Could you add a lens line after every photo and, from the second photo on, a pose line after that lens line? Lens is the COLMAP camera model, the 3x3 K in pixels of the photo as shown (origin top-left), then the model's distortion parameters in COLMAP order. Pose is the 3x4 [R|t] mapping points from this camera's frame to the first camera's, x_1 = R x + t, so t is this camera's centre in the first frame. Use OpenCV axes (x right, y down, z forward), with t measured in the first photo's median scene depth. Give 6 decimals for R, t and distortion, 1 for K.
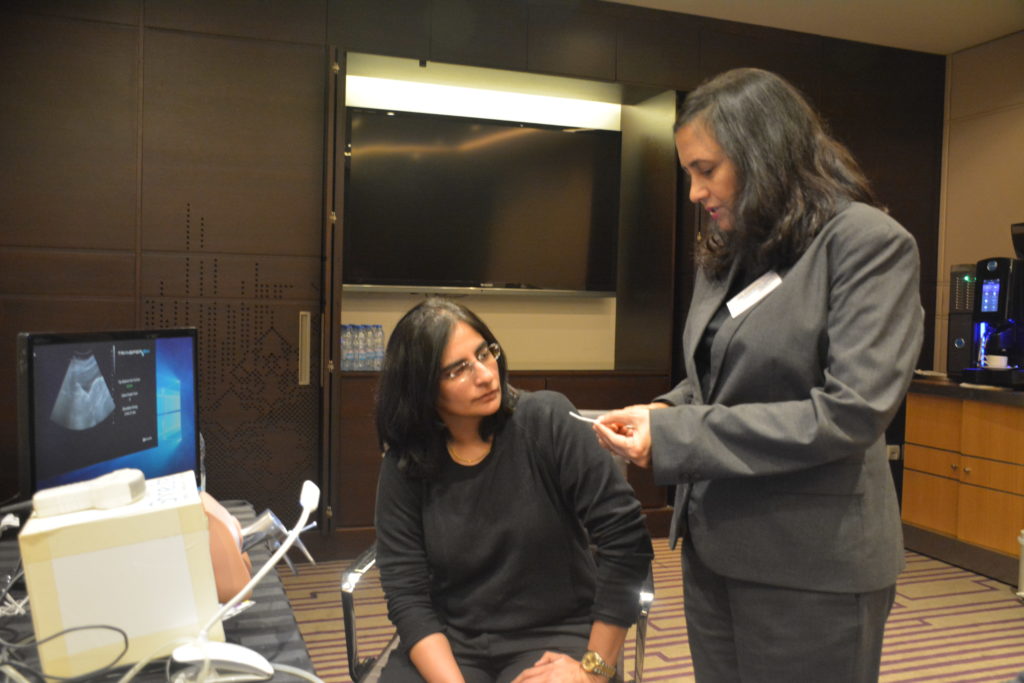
lens RADIAL K [[914.2, 0, 512.0], [0, 914.2, 341.5], [0, 0, 1]] dist [-0.014369, -0.007222]
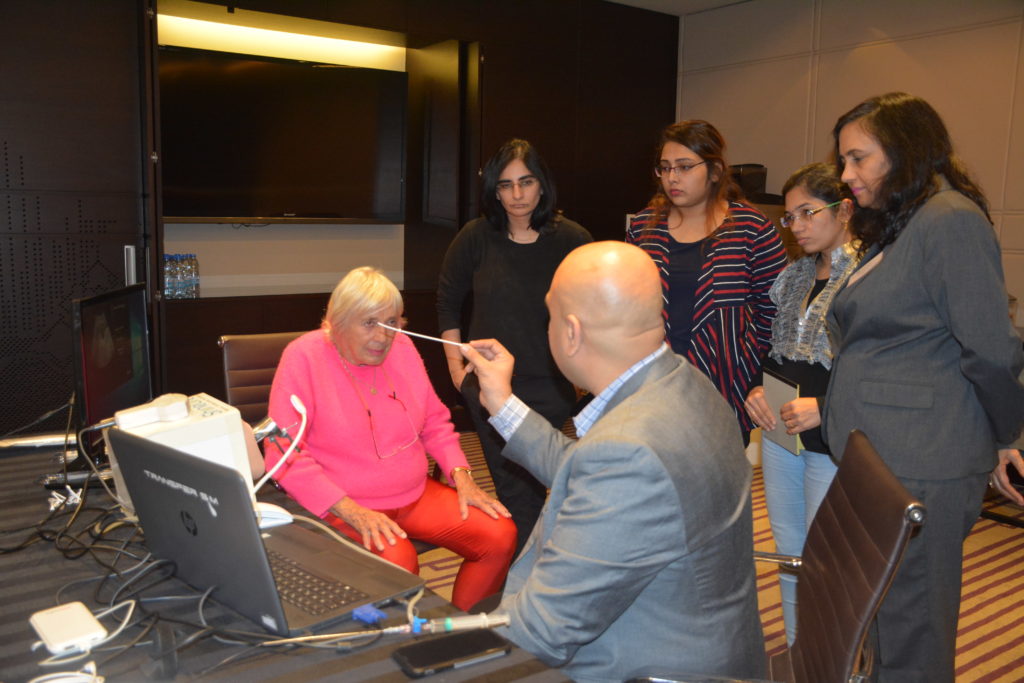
lens RADIAL K [[914.2, 0, 512.0], [0, 914.2, 341.5], [0, 0, 1]] dist [-0.014369, -0.007222]
pose [[0.962882, -0.038230, 0.267201, -0.085901], [0.011104, 0.994691, 0.102302, -0.025362], [-0.269693, -0.095537, 0.958195, -0.157066]]
